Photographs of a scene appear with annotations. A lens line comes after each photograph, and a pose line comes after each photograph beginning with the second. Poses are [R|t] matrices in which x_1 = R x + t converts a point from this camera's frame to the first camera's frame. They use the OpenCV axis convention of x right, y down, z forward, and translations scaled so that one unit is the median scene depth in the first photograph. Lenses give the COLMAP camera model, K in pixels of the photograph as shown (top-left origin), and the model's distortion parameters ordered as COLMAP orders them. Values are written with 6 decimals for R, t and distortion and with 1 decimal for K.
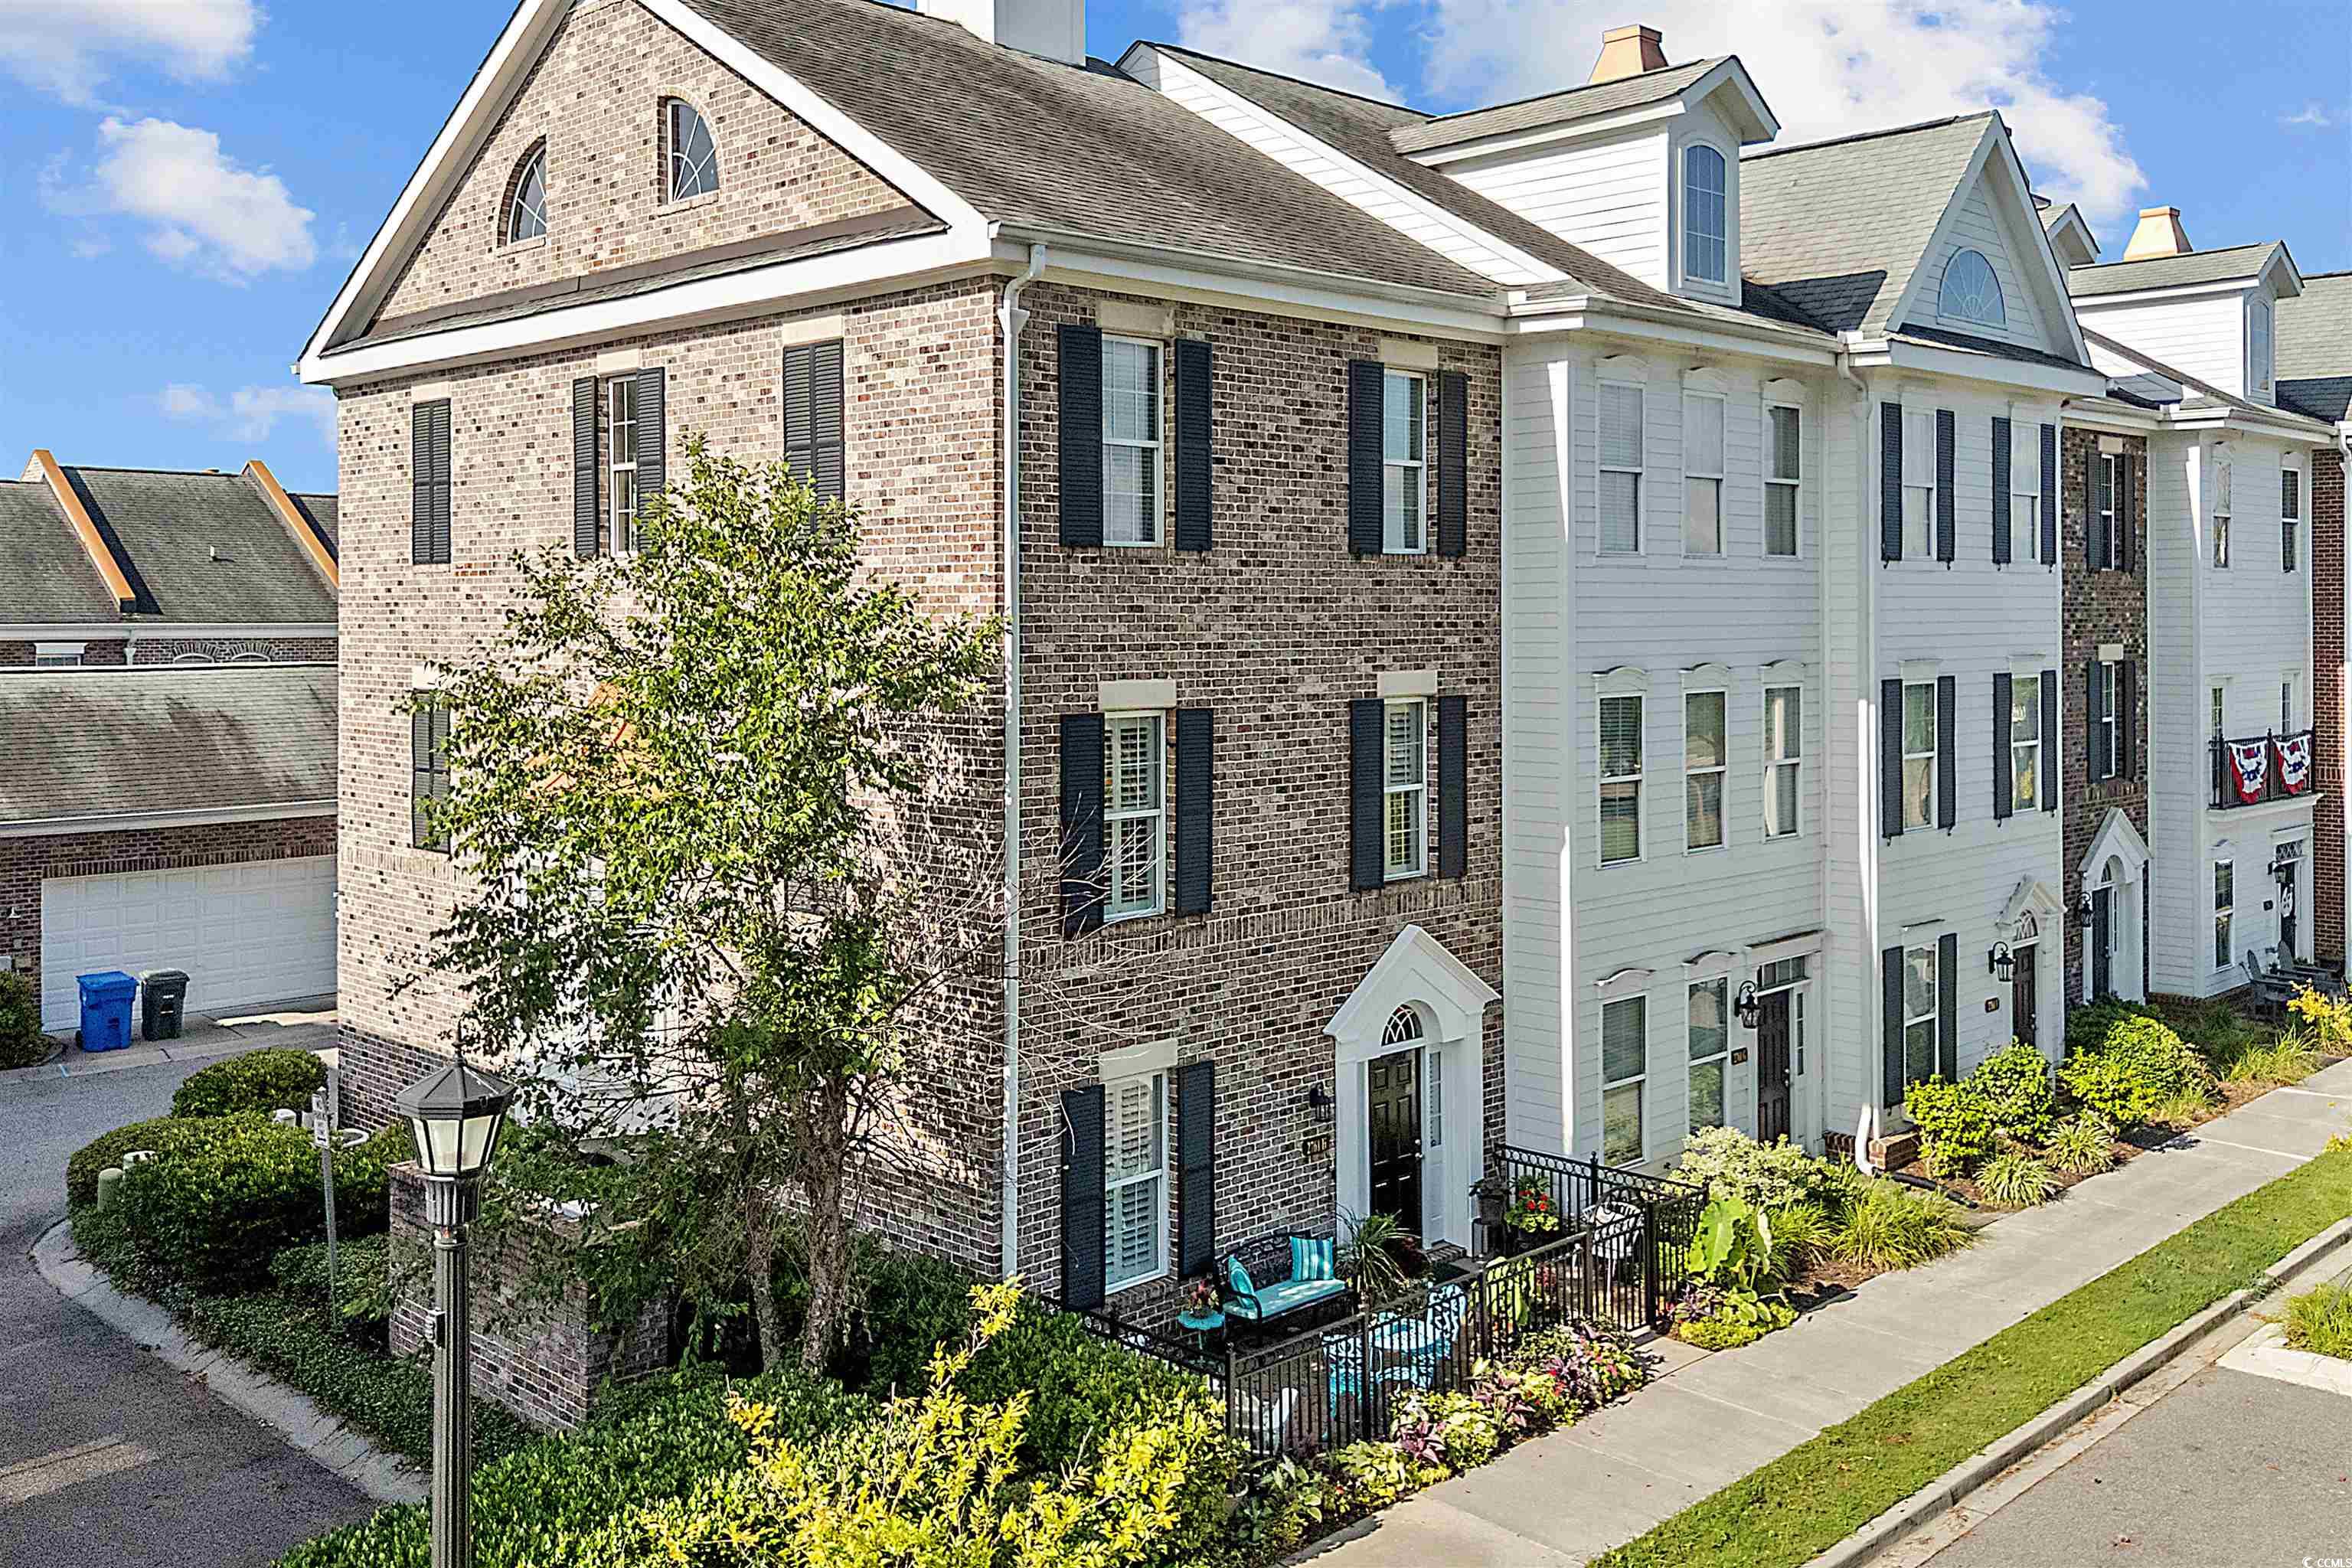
lens RADIAL K [[1799.8, 0, 1176.0], [0, 1799.8, 784.0], [0, 0, 1]] dist [0.033789, -0.000948]
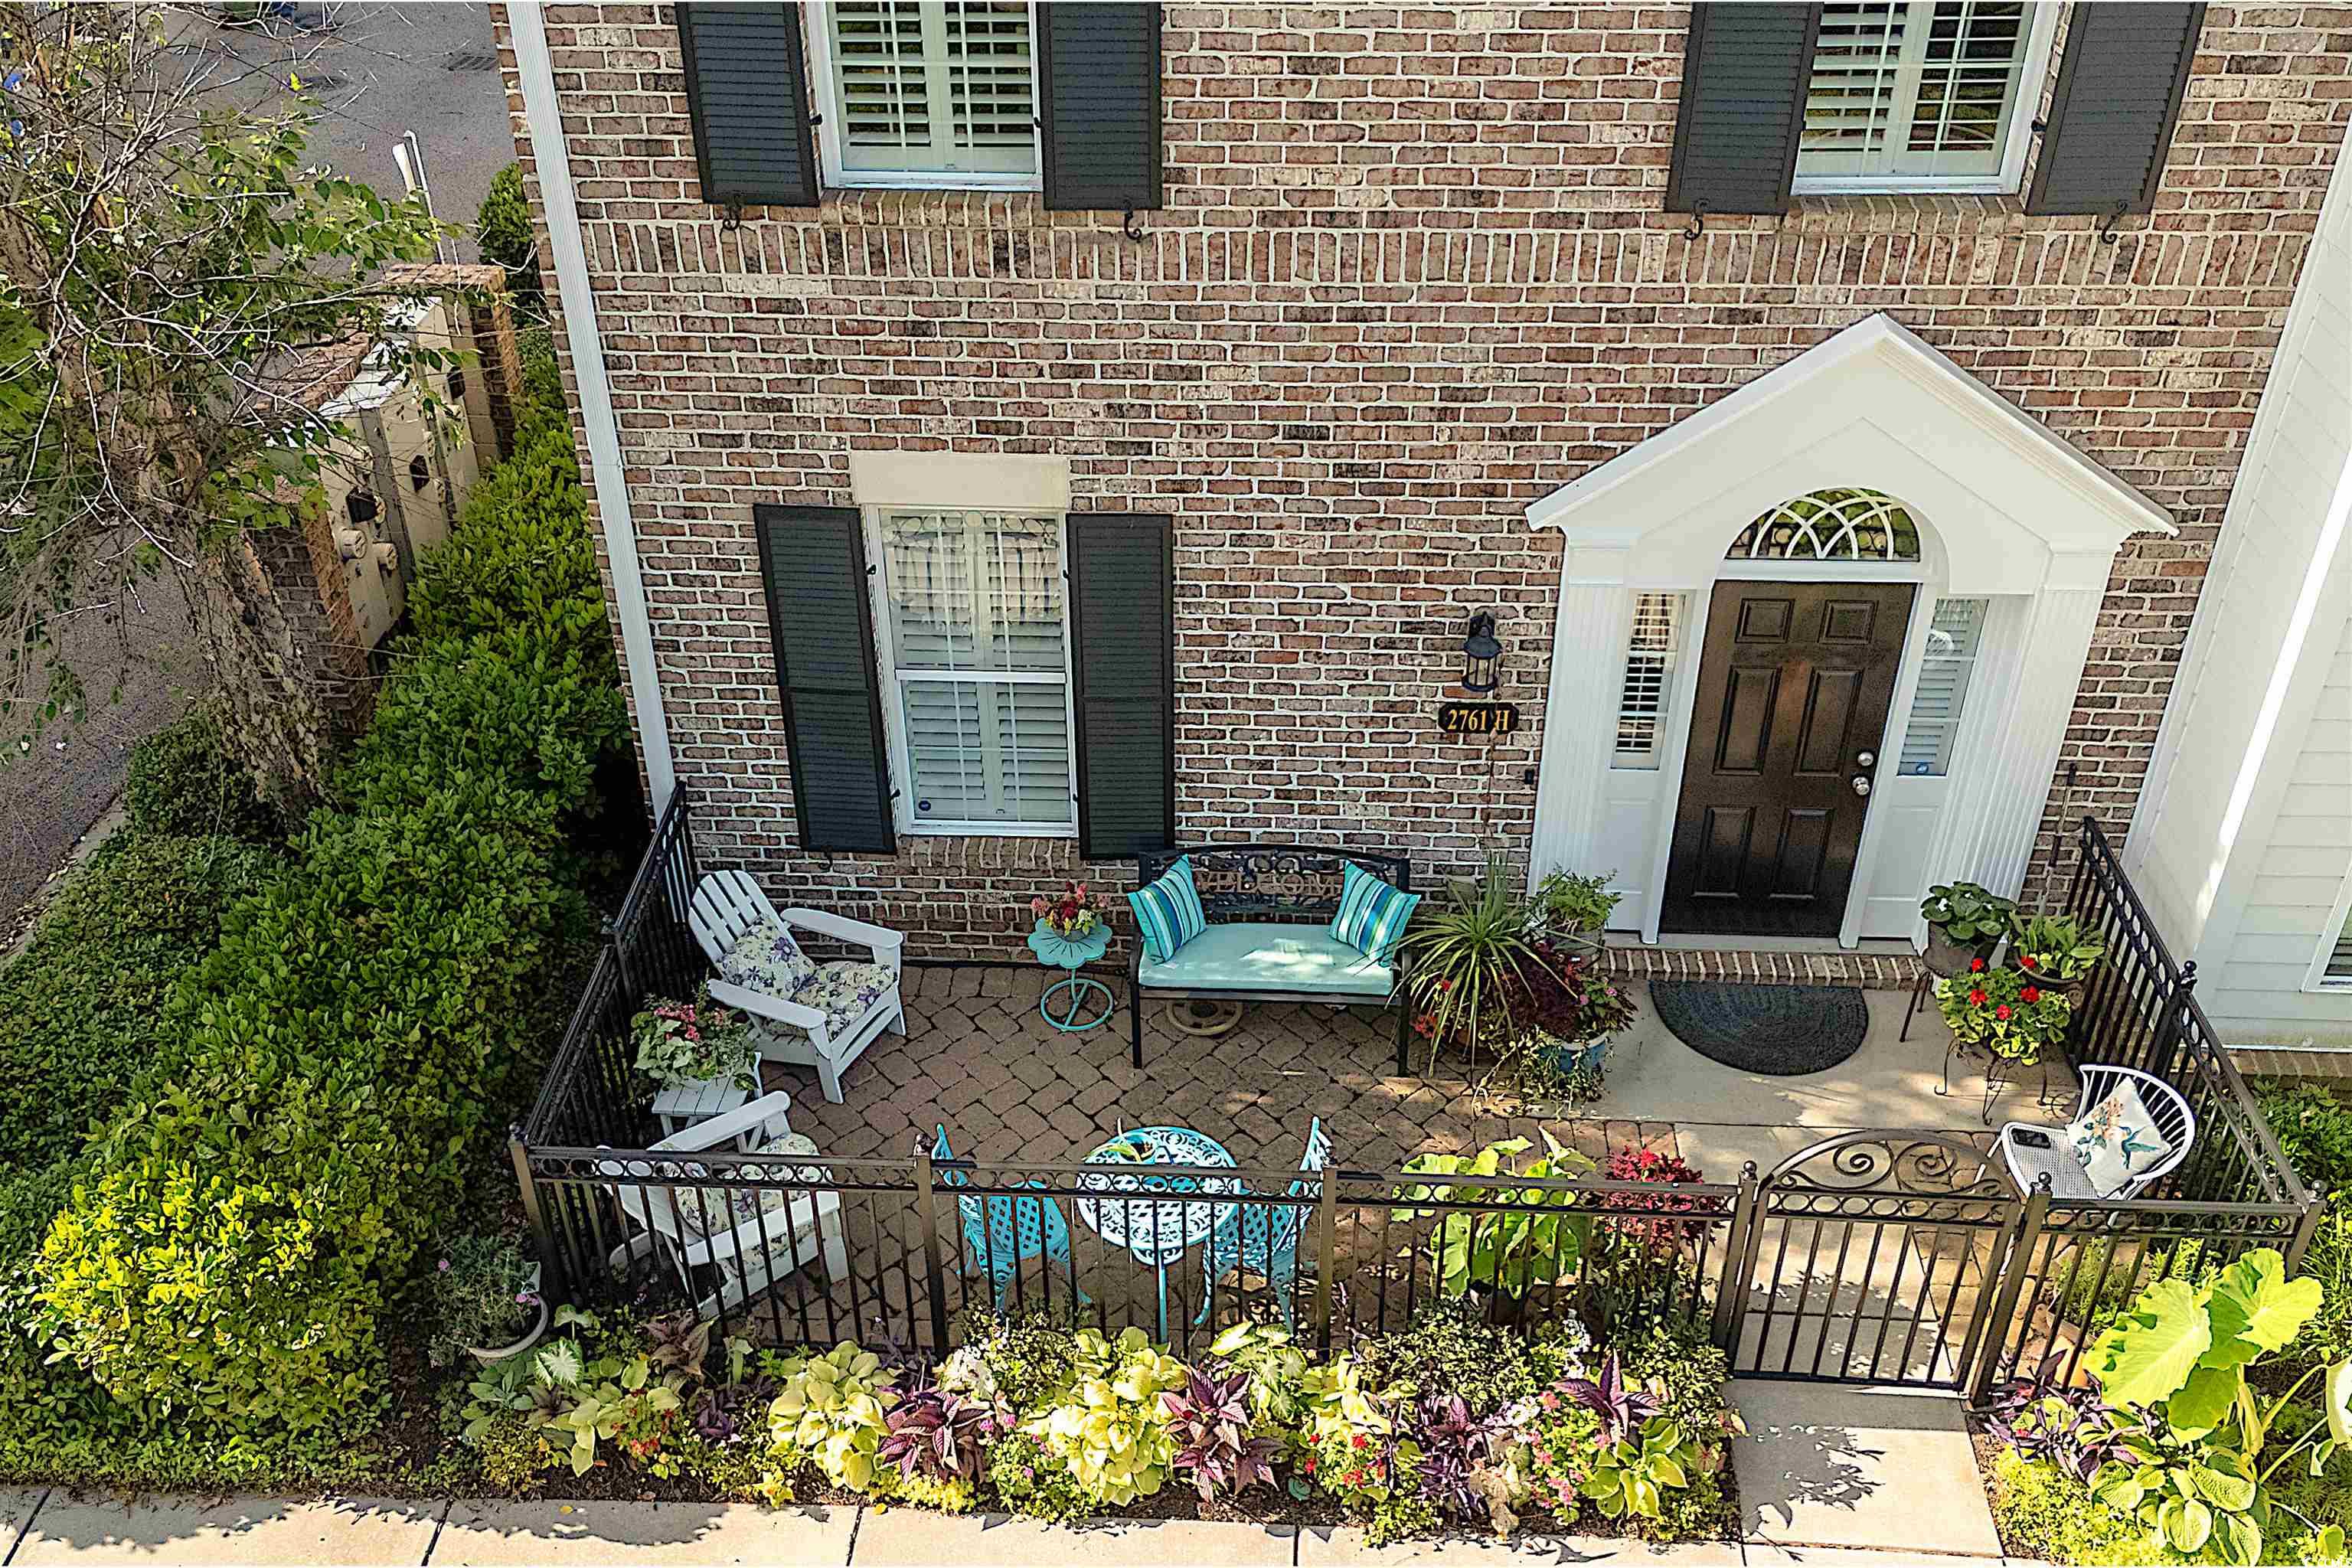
lens RADIAL K [[1799.8, 0, 1176.0], [0, 1799.8, 784.0], [0, 0, 1]] dist [0.033789, -0.000948]
pose [[0.708085, 0.412259, -0.573287, 0.320775], [-0.061148, 0.844624, 0.531856, -0.043956], [0.703474, -0.341544, 0.623275, 0.648040]]
